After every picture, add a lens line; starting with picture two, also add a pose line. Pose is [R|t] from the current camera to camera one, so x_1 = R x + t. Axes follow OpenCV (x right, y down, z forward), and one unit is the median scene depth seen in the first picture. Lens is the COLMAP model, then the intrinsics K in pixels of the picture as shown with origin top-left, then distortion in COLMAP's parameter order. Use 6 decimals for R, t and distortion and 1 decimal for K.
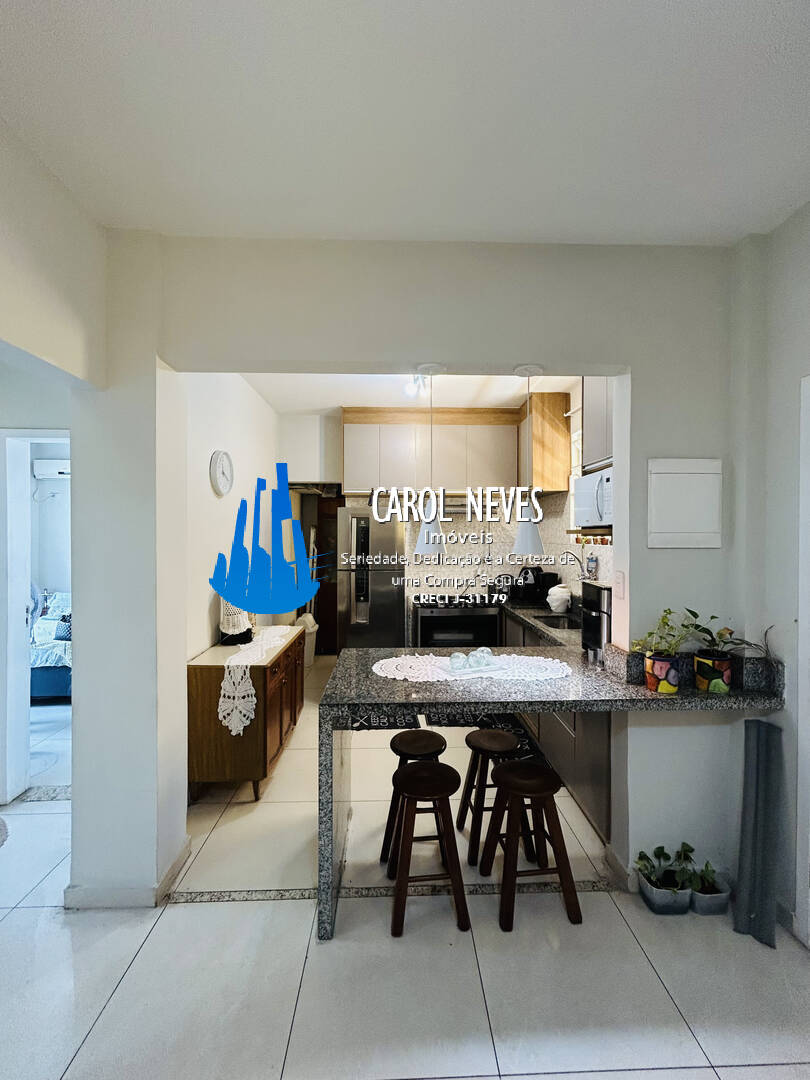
lens RADIAL K [[440.1, 0, 410.2], [0, 440.1, 537.2], [0, 0, 1]] dist [-0.000301, 0.000999]
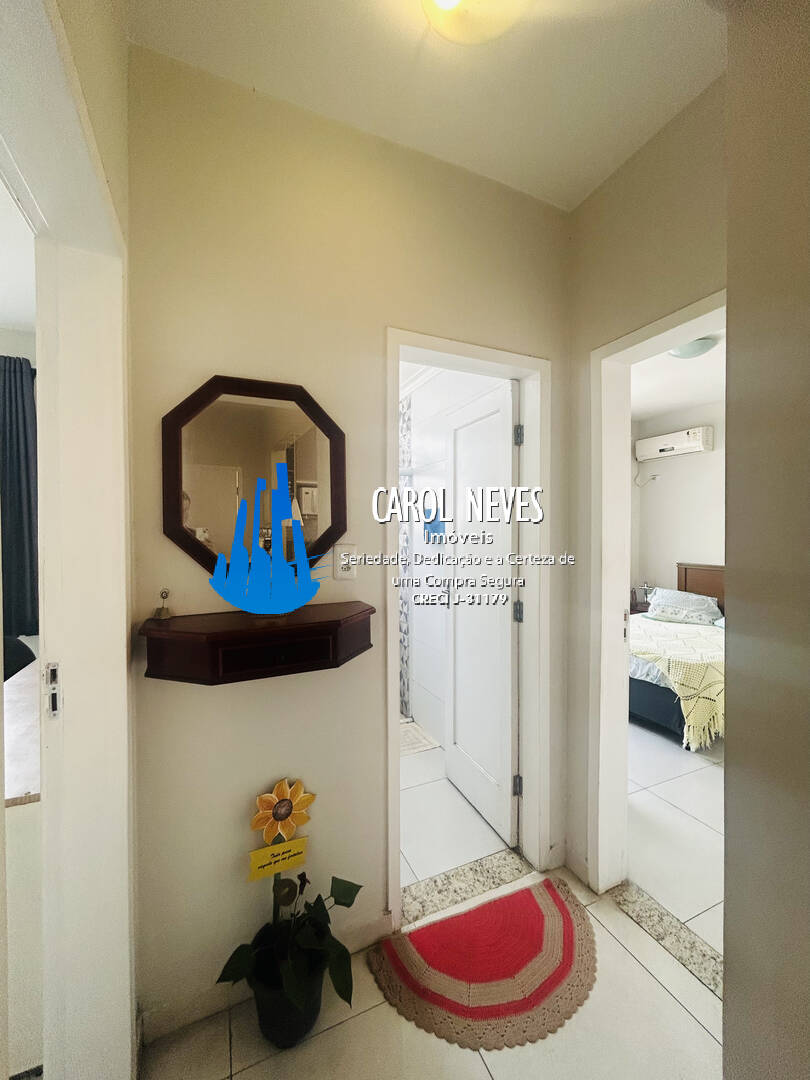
lens RADIAL K [[440.1, 0, 409.9], [0, 440.1, 538.2], [0, 0, 1]] dist [-0.000301, 0.000999]
pose [[0.381607, 0.013907, -0.924220, -0.256146], [-0.002755, 0.999899, 0.013908, 0.024340], [0.924321, -0.002761, 0.381607, 0.298181]]
